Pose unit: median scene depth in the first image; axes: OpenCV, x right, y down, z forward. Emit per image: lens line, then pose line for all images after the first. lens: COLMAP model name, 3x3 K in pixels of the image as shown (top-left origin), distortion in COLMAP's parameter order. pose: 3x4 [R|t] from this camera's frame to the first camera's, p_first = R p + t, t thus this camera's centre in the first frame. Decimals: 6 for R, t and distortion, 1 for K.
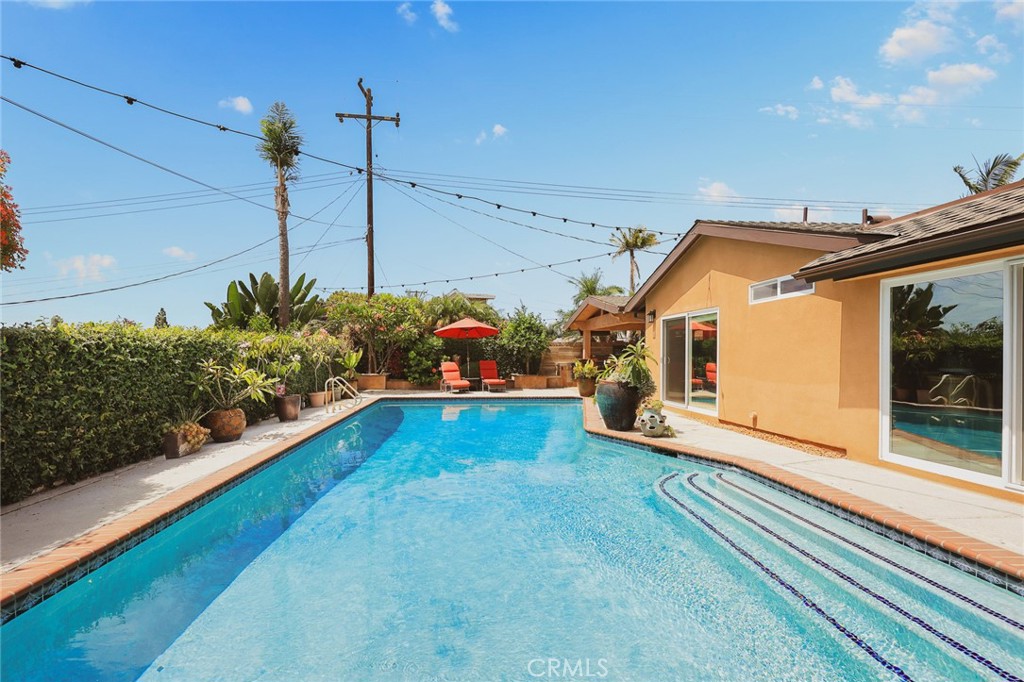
lens RADIAL K [[461.2, 0, 490.8], [0, 461.2, 353.5], [0, 0, 1]] dist [0.001695, 0.000478]
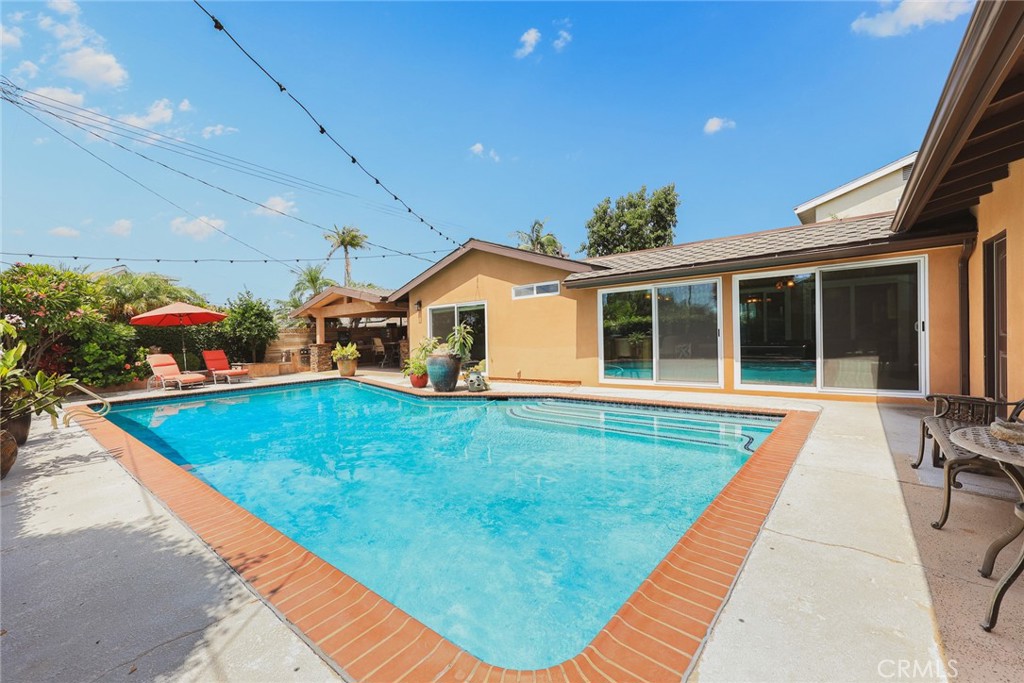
lens RADIAL K [[415.2, 0, 508.8], [0, 415.2, 330.7], [0, 0, 1]] dist [-0.000344, 0.000069]
pose [[0.685273, -0.018882, 0.728041, -0.345190], [0.035246, 0.999352, -0.007257, 0.005791], [-0.727433, 0.030633, 0.685495, 0.045296]]
